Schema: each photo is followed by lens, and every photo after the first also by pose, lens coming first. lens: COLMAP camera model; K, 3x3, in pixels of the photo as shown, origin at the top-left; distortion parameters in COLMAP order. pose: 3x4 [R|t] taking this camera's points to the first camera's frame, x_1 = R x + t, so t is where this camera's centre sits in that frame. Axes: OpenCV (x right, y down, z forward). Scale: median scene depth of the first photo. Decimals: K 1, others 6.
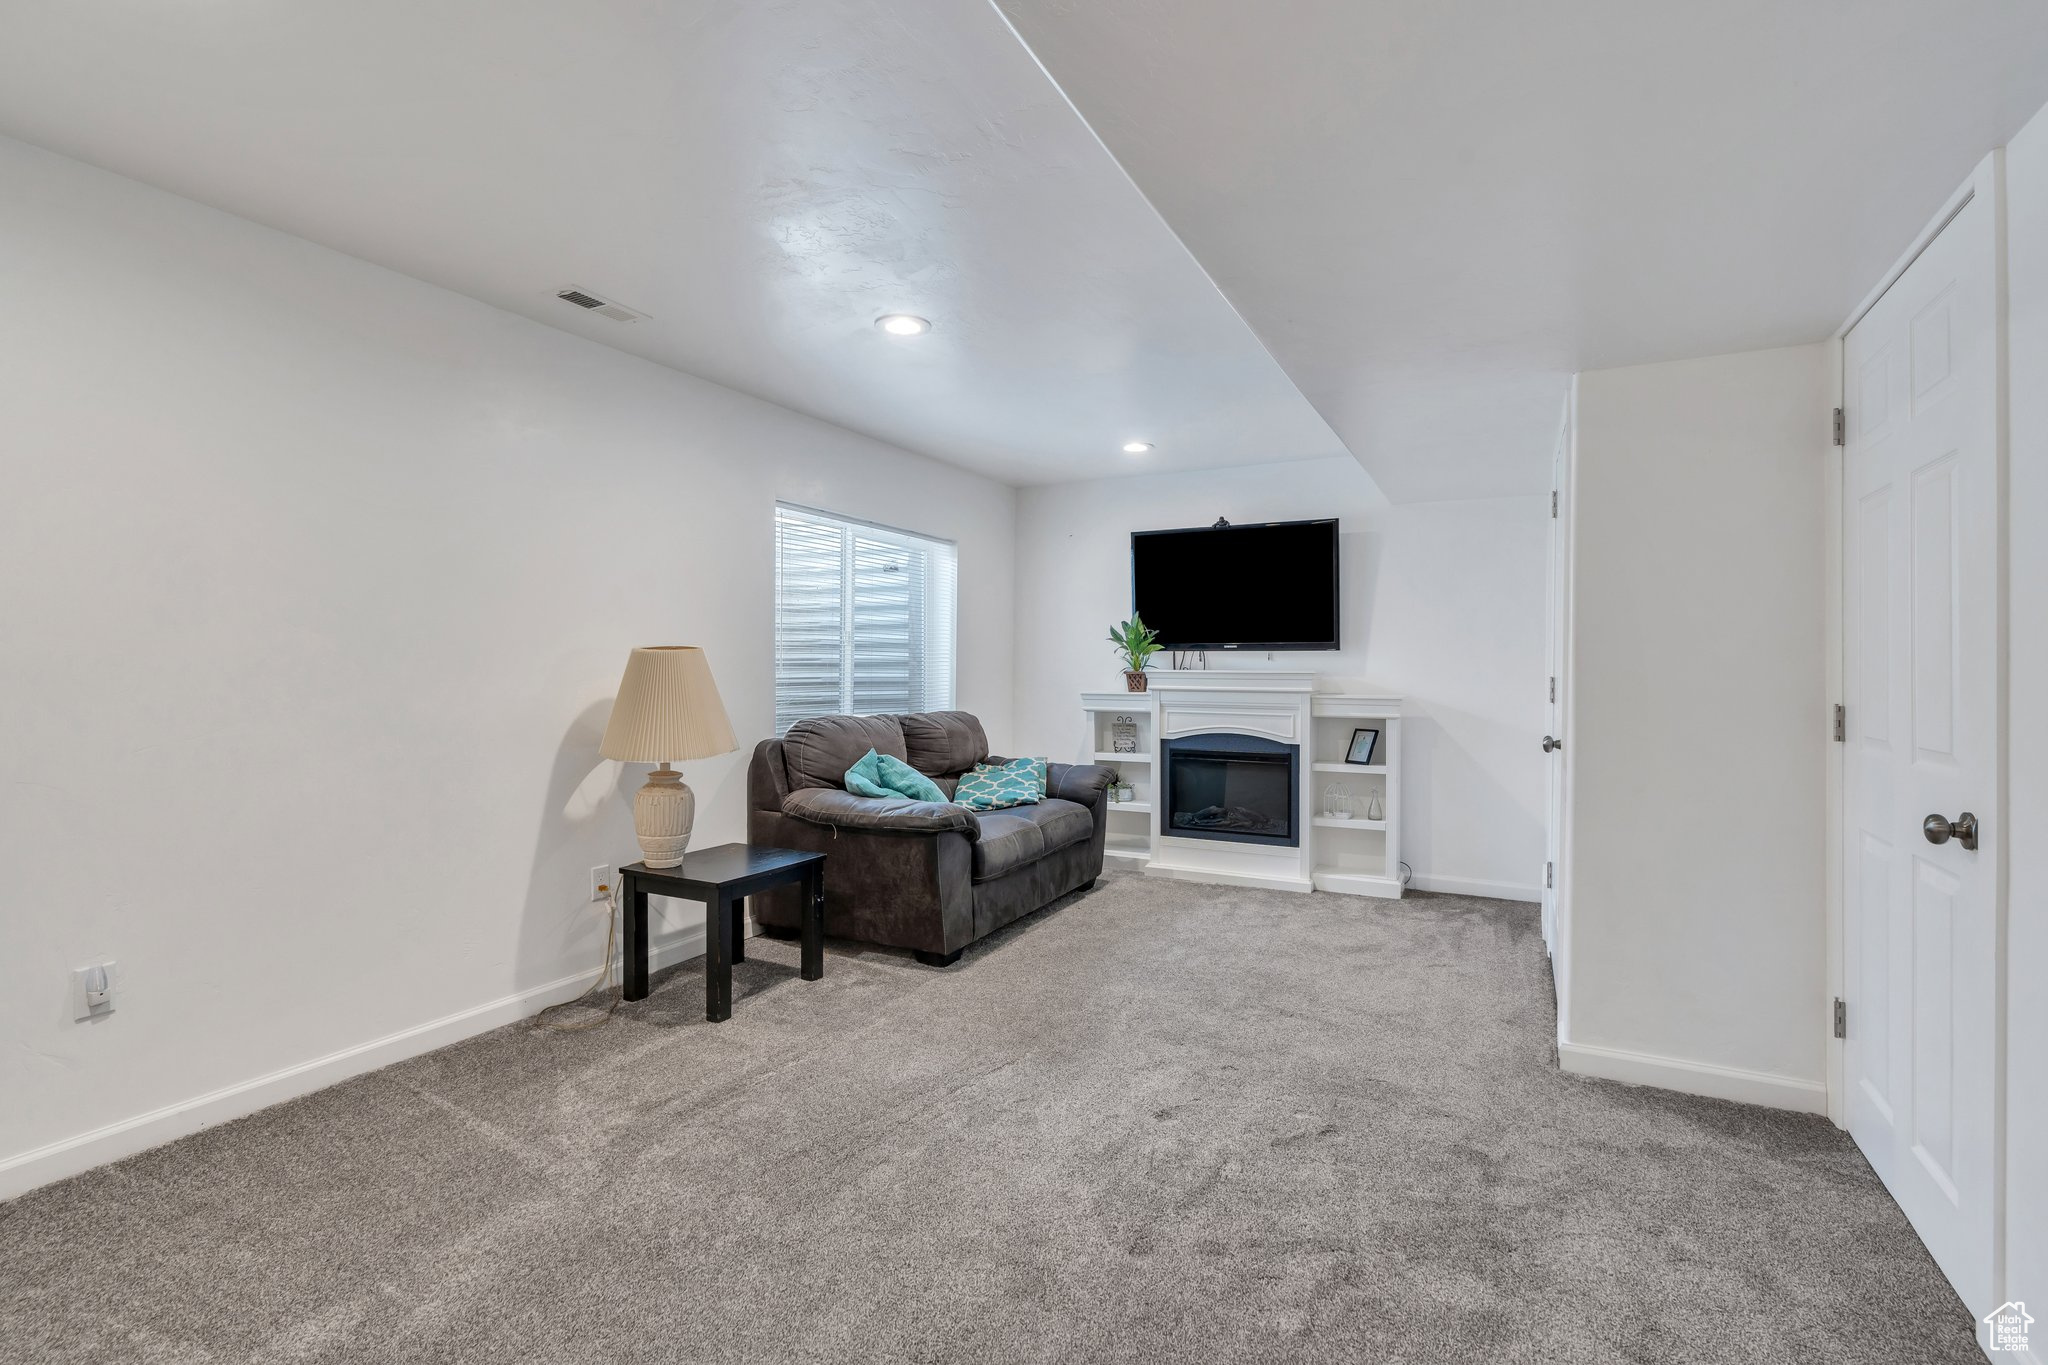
lens RADIAL K [[926.6, 0, 1027.1], [0, 926.6, 674.5], [0, 0, 1]] dist [-0.002255, -0.000588]
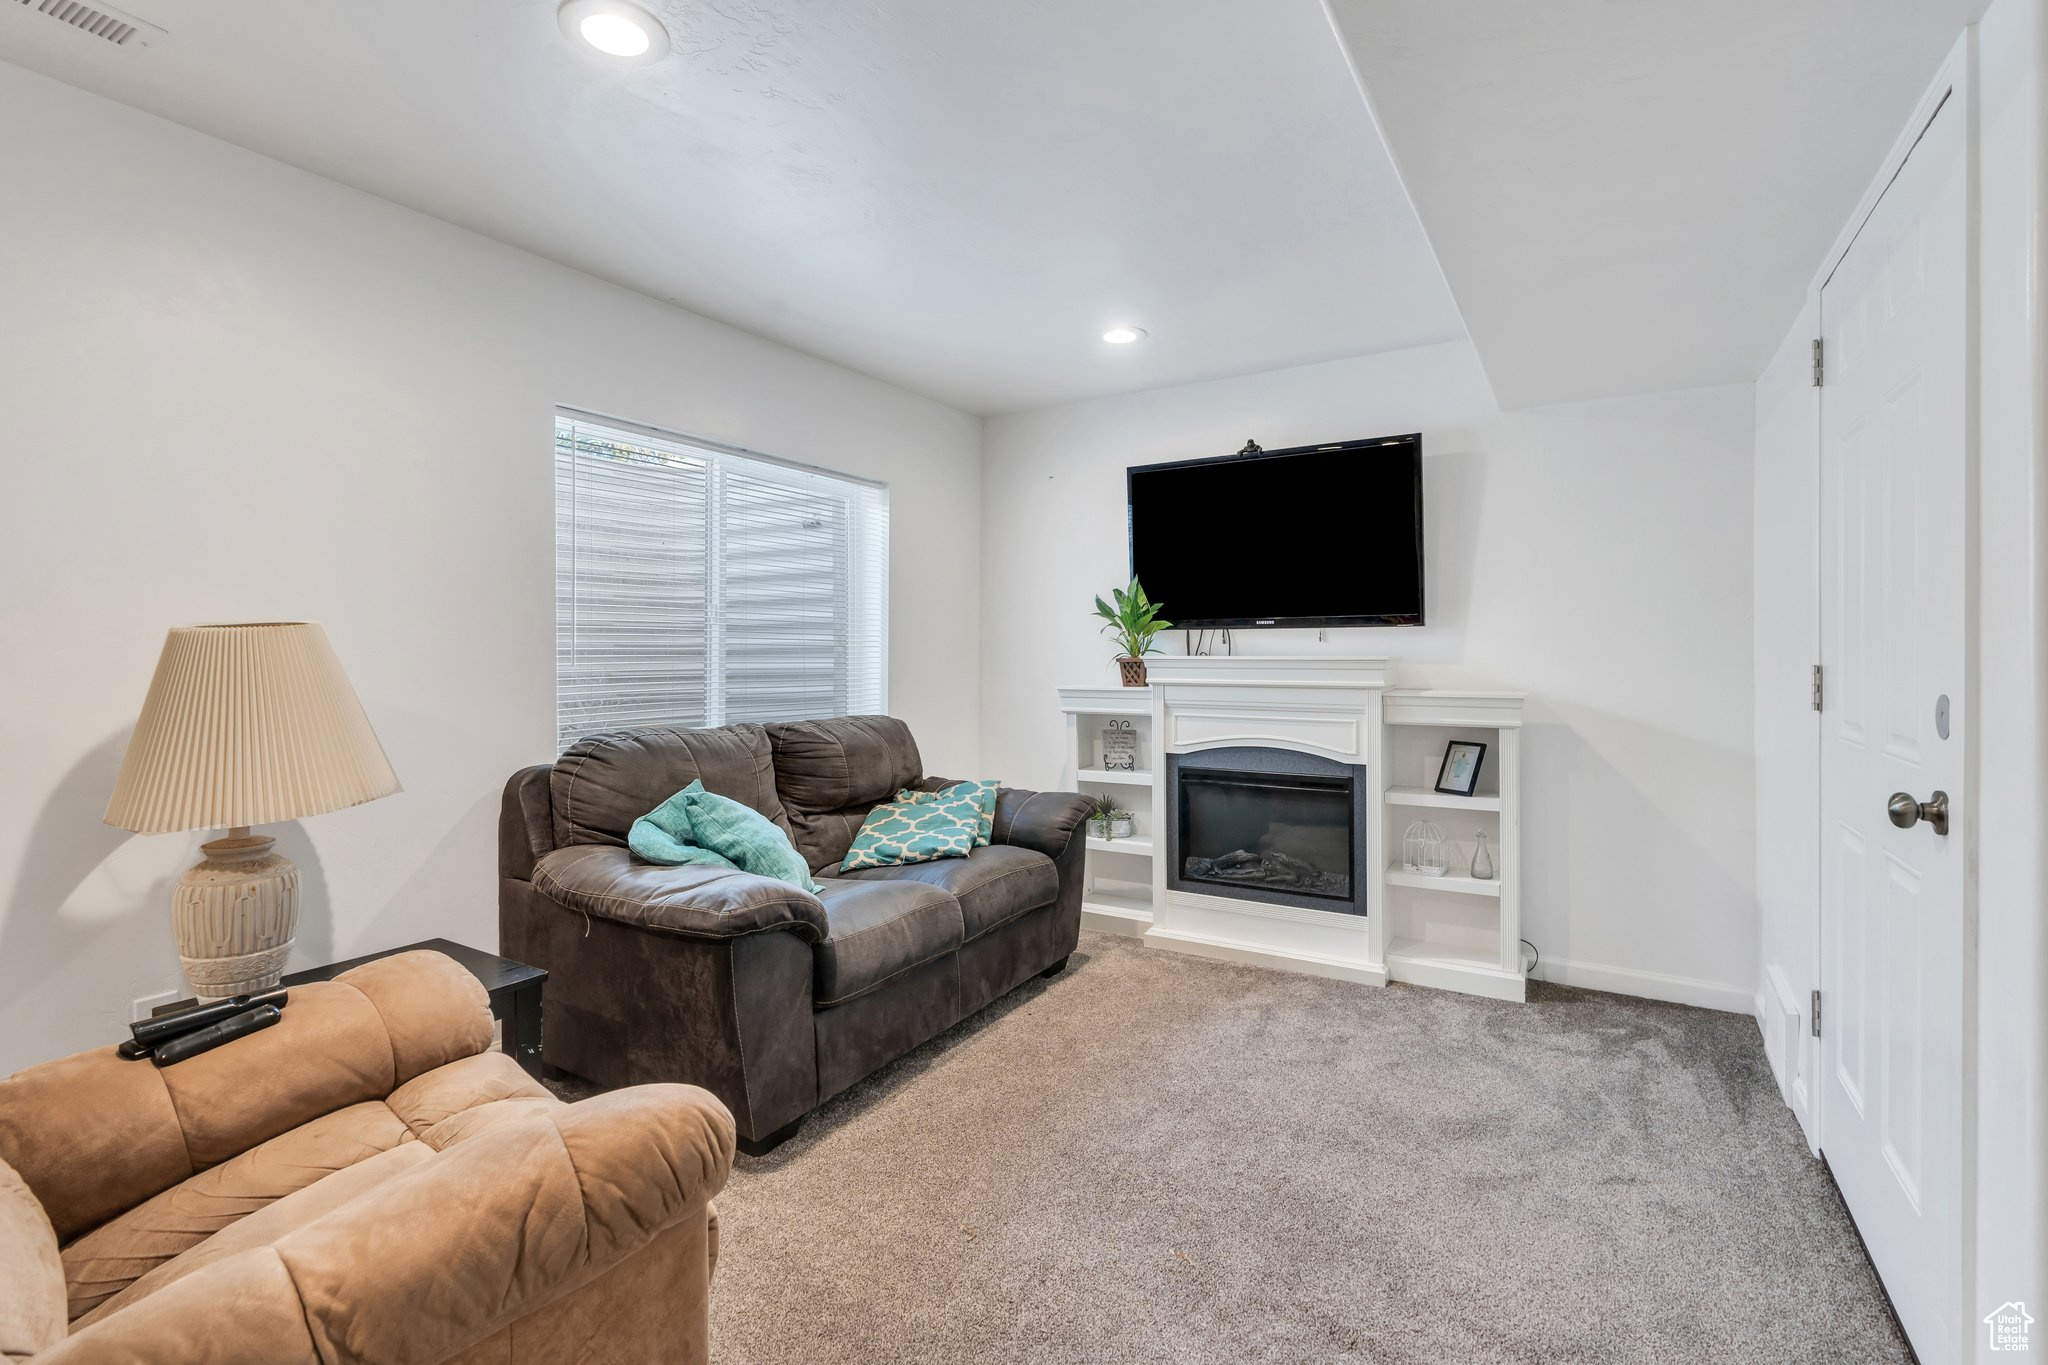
lens RADIAL K [[919.1, 0, 1024.6], [0, 919.1, 652.6], [0, 0, 1]] dist [-0.000531, -0.000182]
pose [[0.997461, -0.006282, -0.070935, 0.094880], [0.005692, 0.999948, -0.008513, -0.002517], [0.070984, 0.008087, 0.997445, 0.316332]]
